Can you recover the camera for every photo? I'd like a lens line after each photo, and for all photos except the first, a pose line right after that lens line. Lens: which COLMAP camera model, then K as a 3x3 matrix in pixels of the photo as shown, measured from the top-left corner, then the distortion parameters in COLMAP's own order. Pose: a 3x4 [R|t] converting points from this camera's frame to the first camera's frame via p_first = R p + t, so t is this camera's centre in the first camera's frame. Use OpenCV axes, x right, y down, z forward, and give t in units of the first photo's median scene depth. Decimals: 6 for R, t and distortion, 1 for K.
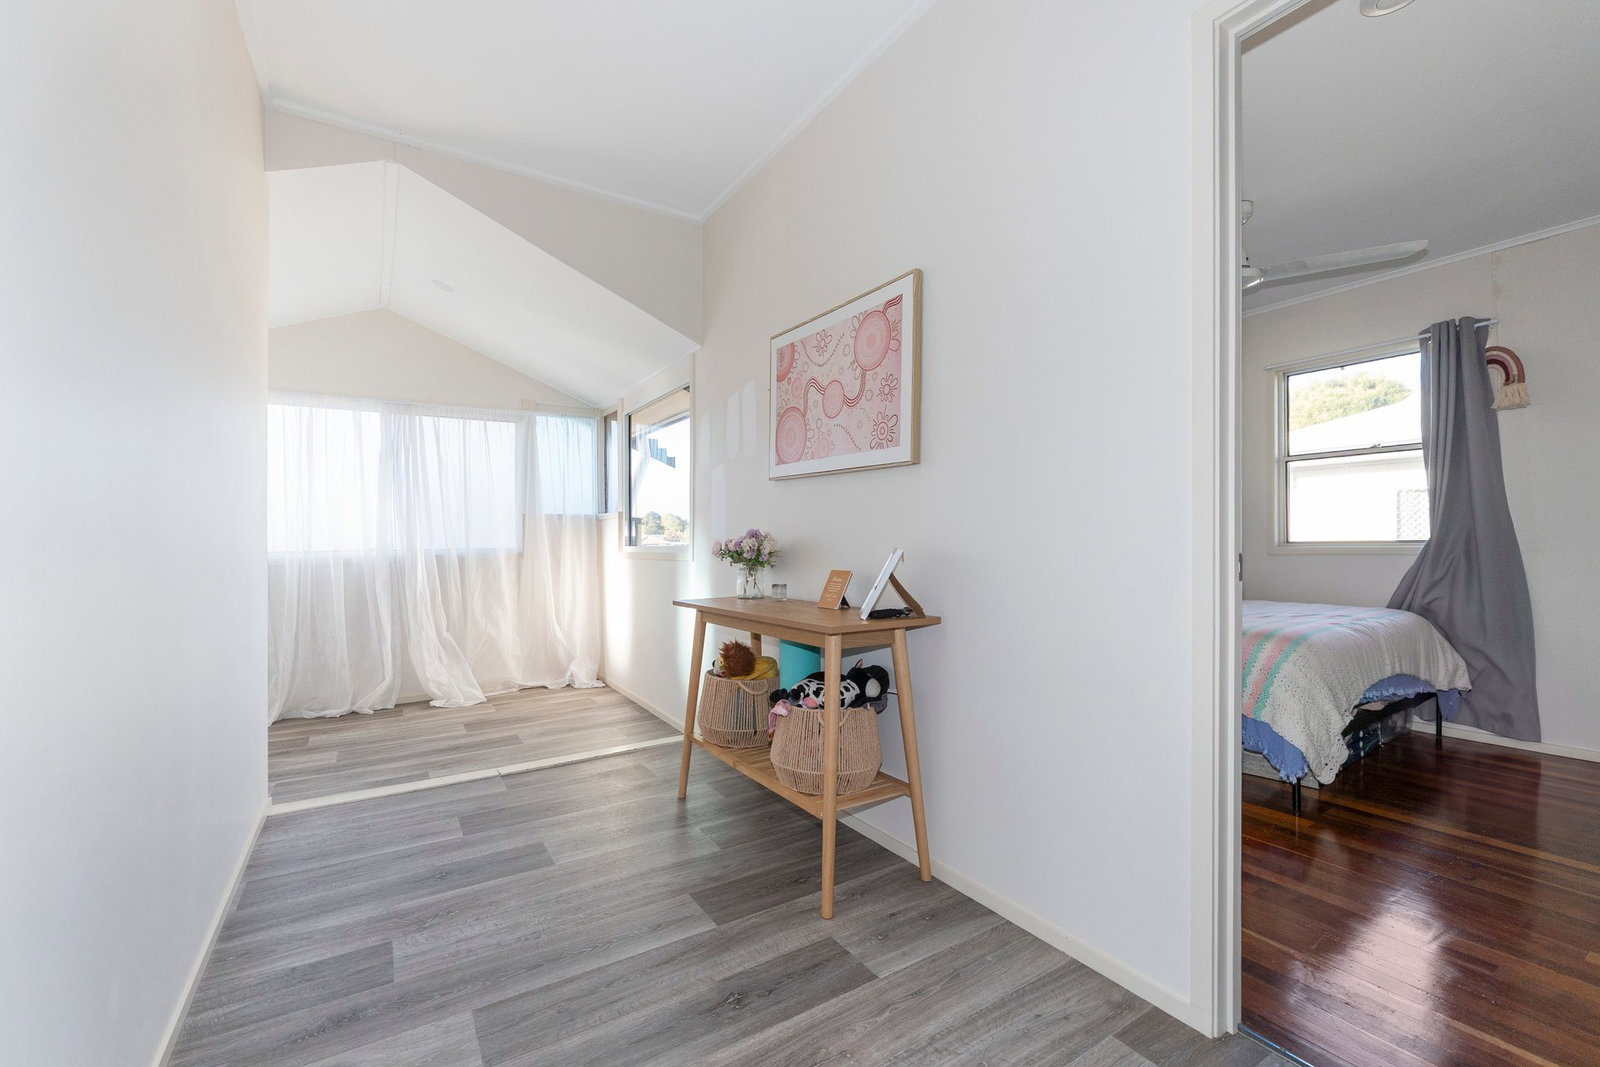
lens RADIAL K [[673.1, 0, 801.9], [0, 673.1, 545.4], [0, 0, 1]] dist [-0.006330, 0.000095]
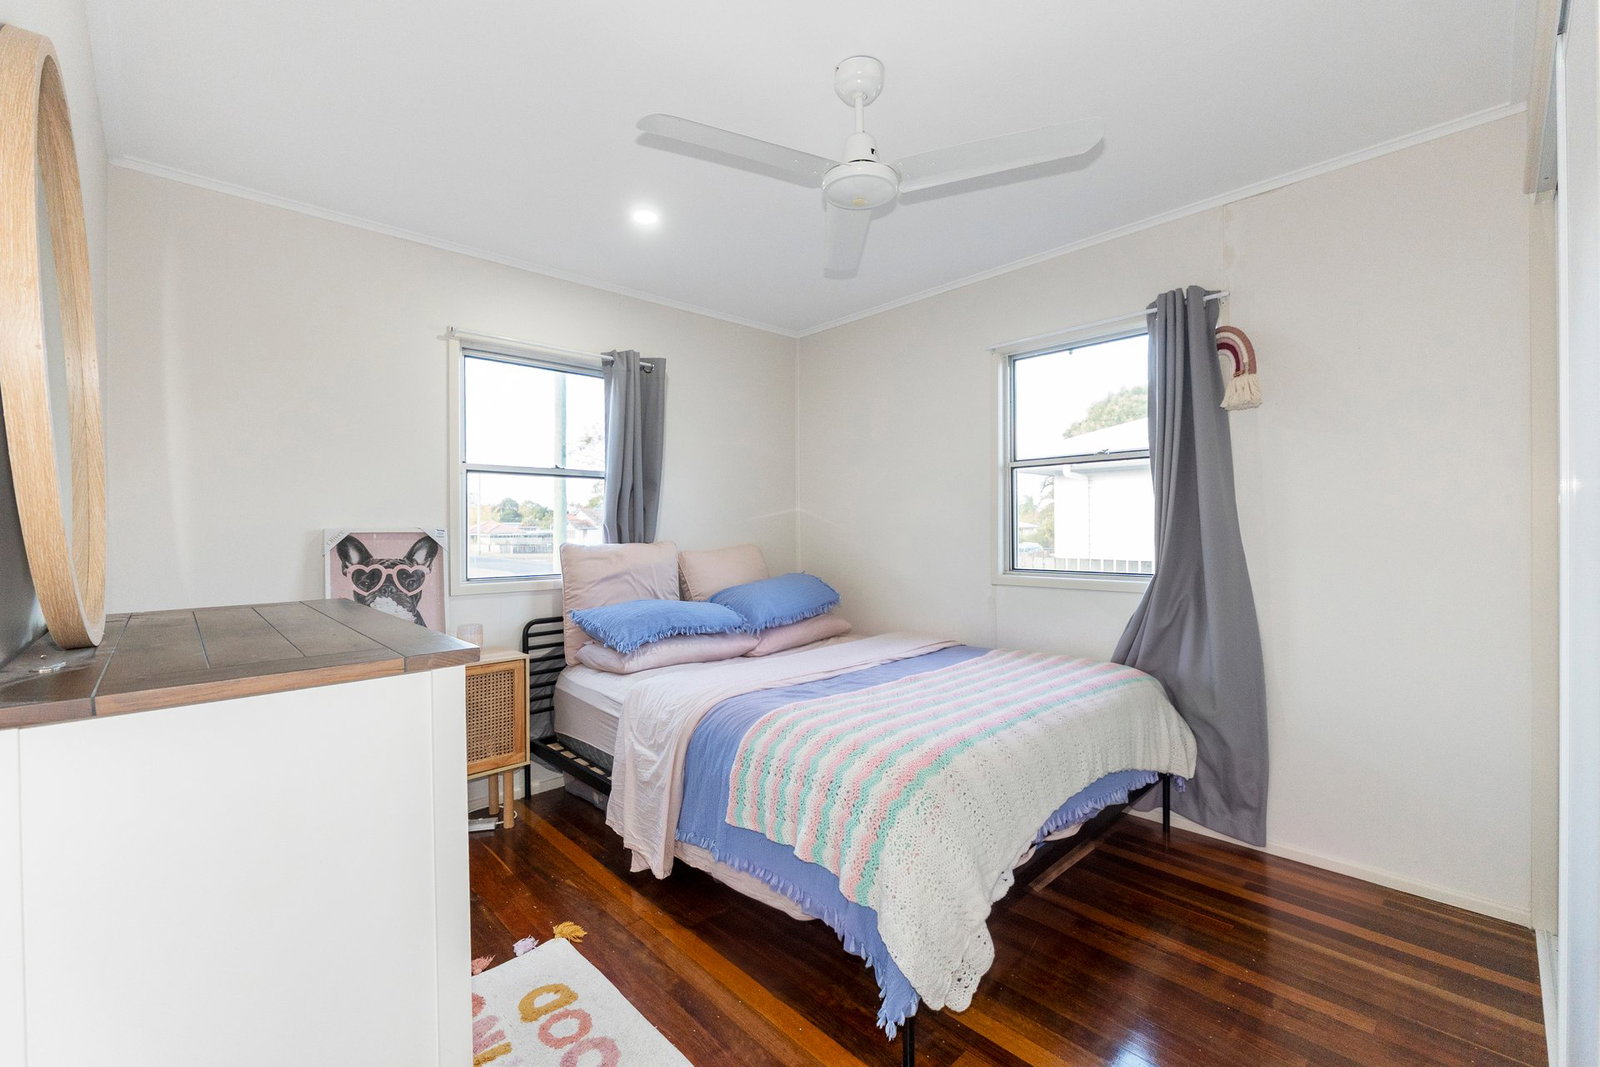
lens RADIAL K [[673.1, 0, 810.7], [0, 673.1, 535.1], [0, 0, 1]] dist [-0.006330, 0.000095]
pose [[0.979110, 0.002466, 0.203318, 0.405287], [-0.002652, 0.999996, 0.000639, -0.056527], [-0.203316, -0.001164, 0.979113, 0.334874]]
